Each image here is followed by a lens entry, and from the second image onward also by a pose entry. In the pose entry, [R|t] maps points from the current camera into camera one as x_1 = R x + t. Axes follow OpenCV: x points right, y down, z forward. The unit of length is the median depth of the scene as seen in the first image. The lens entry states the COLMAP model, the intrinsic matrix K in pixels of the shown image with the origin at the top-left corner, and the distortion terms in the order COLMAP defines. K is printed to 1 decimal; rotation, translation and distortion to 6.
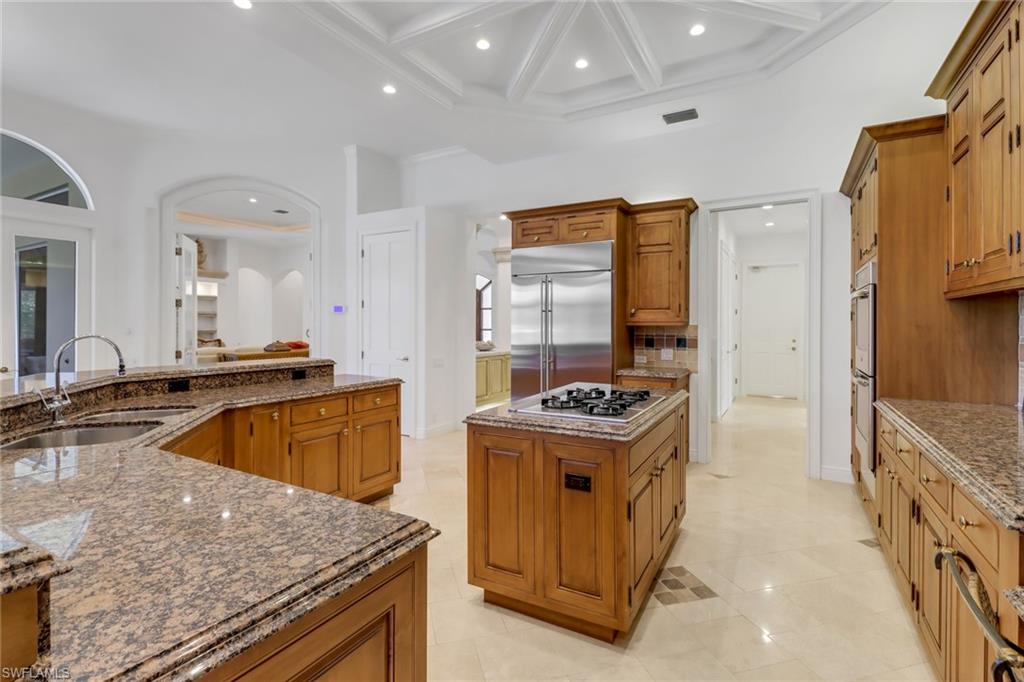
lens RADIAL K [[484.4, 0, 507.5], [0, 484.4, 336.8], [0, 0, 1]] dist [0.009623, -0.009561]
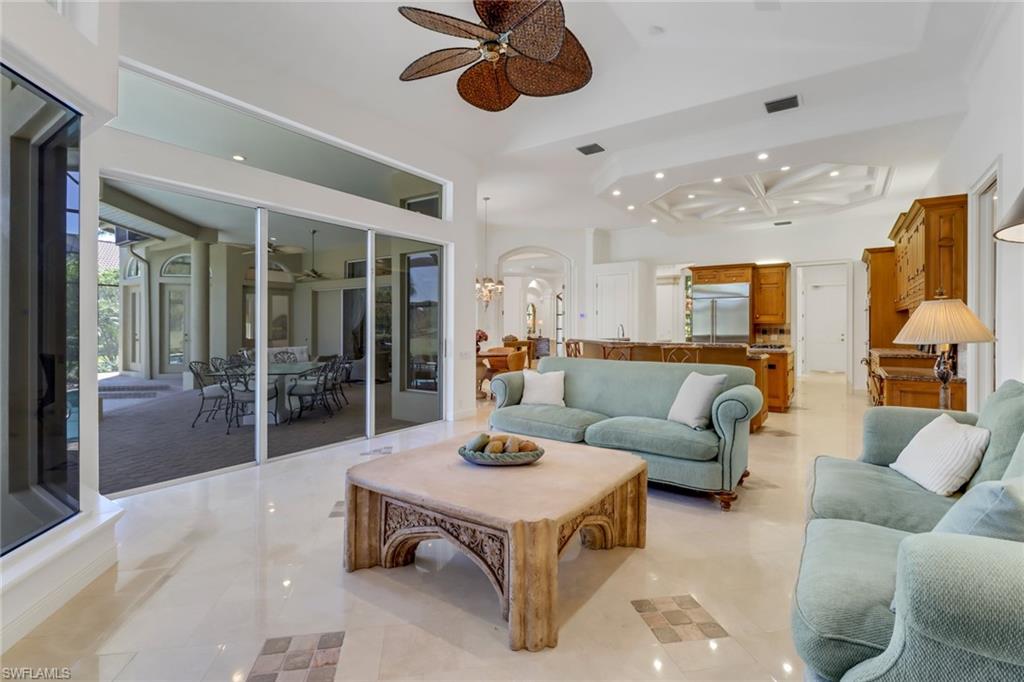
lens RADIAL K [[484.4, 0, 507.4], [0, 484.4, 337.9], [0, 0, 1]] dist [0.009623, -0.009561]
pose [[0.996854, -0.000719, -0.079262, -0.712864], [0.000240, 0.999982, -0.006057, 0.057845], [0.079265, 0.006019, 0.996835, -1.268851]]
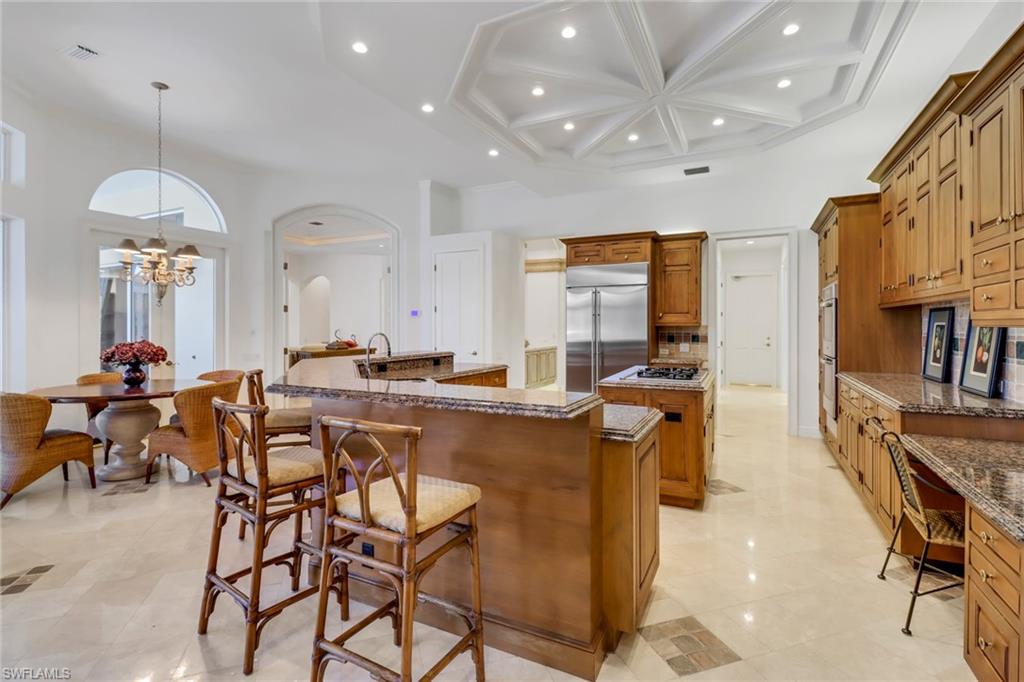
lens RADIAL K [[484.4, 0, 510.1], [0, 484.4, 340.0], [0, 0, 1]] dist [0.009623, -0.009561]
pose [[0.997857, -0.005653, 0.065184, -0.269198], [0.005382, 0.999976, 0.004338, 0.008515], [-0.065207, -0.003978, 0.997864, -0.335446]]
